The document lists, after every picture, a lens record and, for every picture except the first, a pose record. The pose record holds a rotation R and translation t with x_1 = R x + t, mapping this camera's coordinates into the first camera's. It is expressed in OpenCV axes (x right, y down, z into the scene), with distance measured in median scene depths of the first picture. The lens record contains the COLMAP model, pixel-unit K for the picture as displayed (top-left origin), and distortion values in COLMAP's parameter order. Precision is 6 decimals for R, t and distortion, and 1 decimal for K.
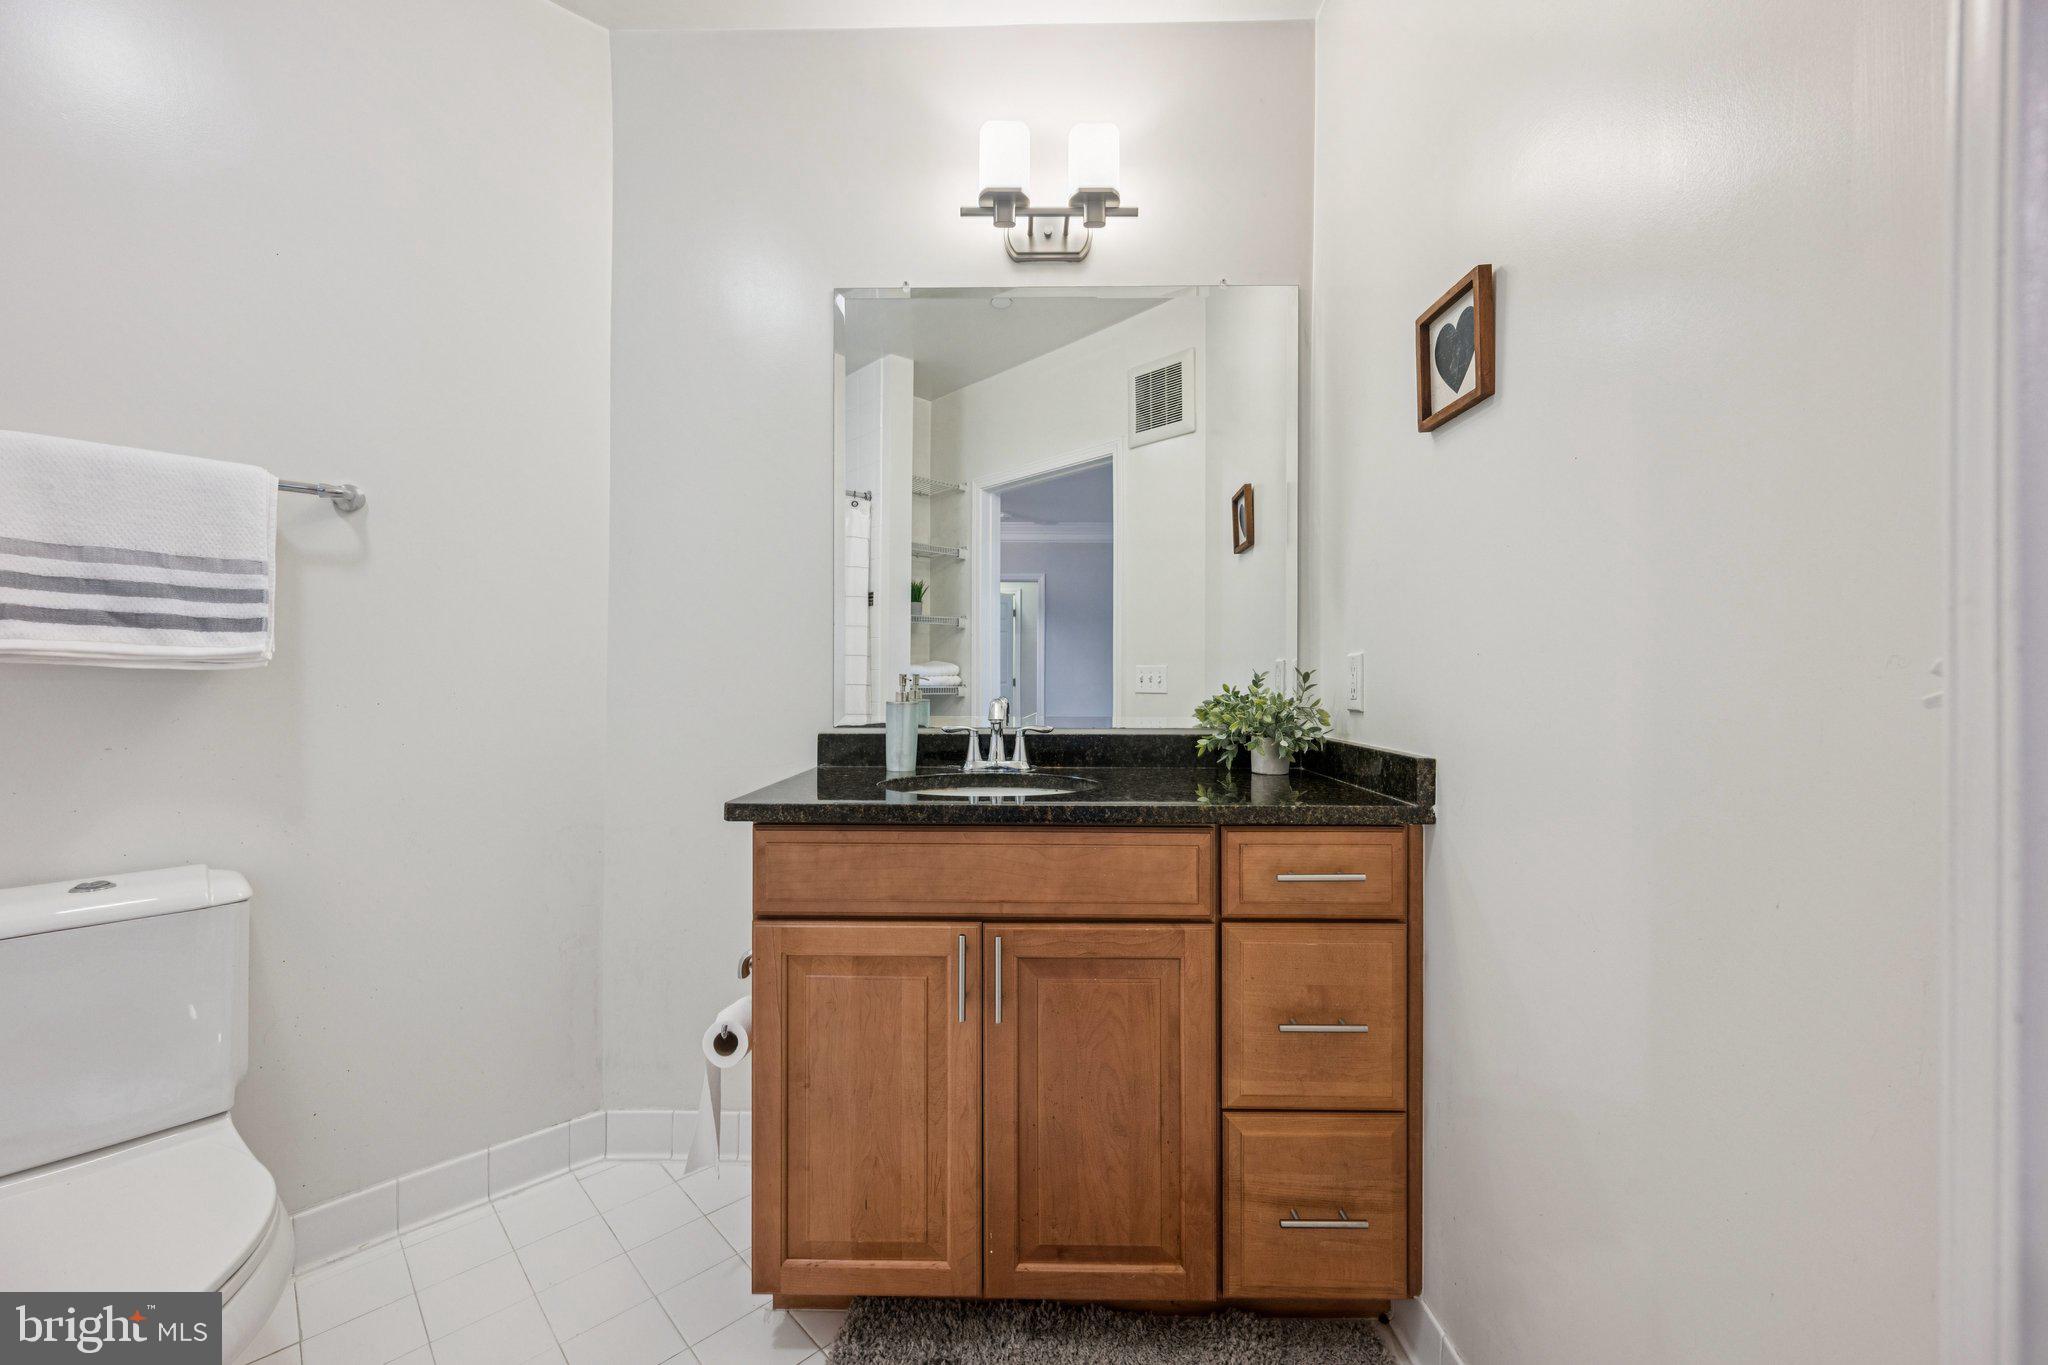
lens RADIAL K [[798.8, 0, 1020.5], [0, 798.8, 677.1], [0, 0, 1]] dist [-0.002058, -0.000360]
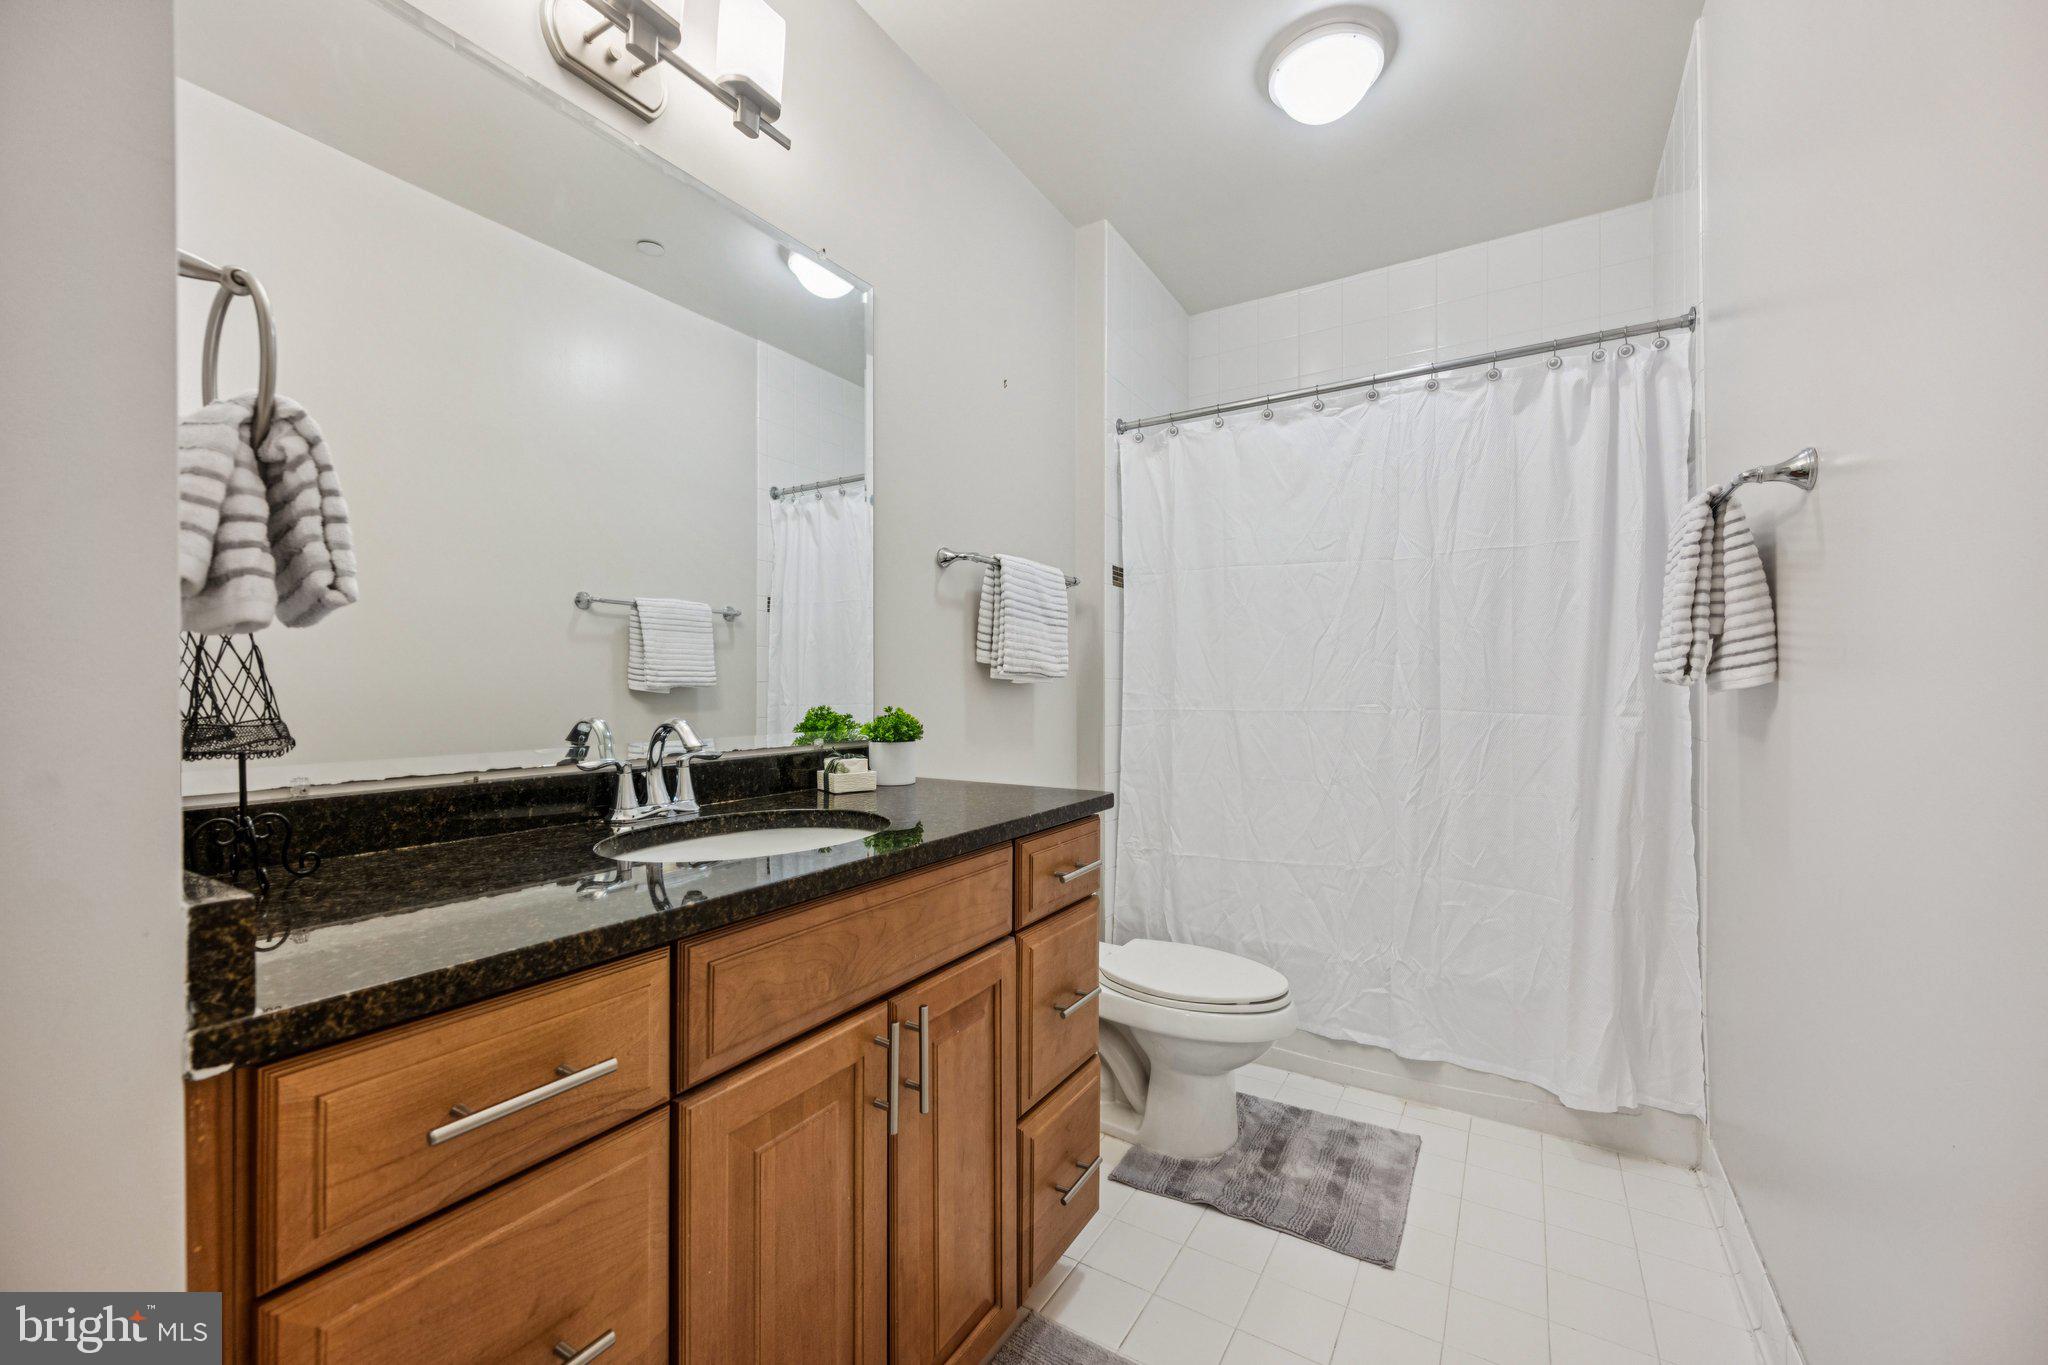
lens RADIAL K [[798.8, 0, 1010.0], [0, 798.8, 682.1], [0, 0, 1]] dist [-0.002058, -0.000360]
pose [[0.511328, 0.006874, 0.859358, -0.549621], [0.003318, 0.999945, -0.009972, 0.006157], [-0.859379, 0.007951, 0.511277, 0.424236]]
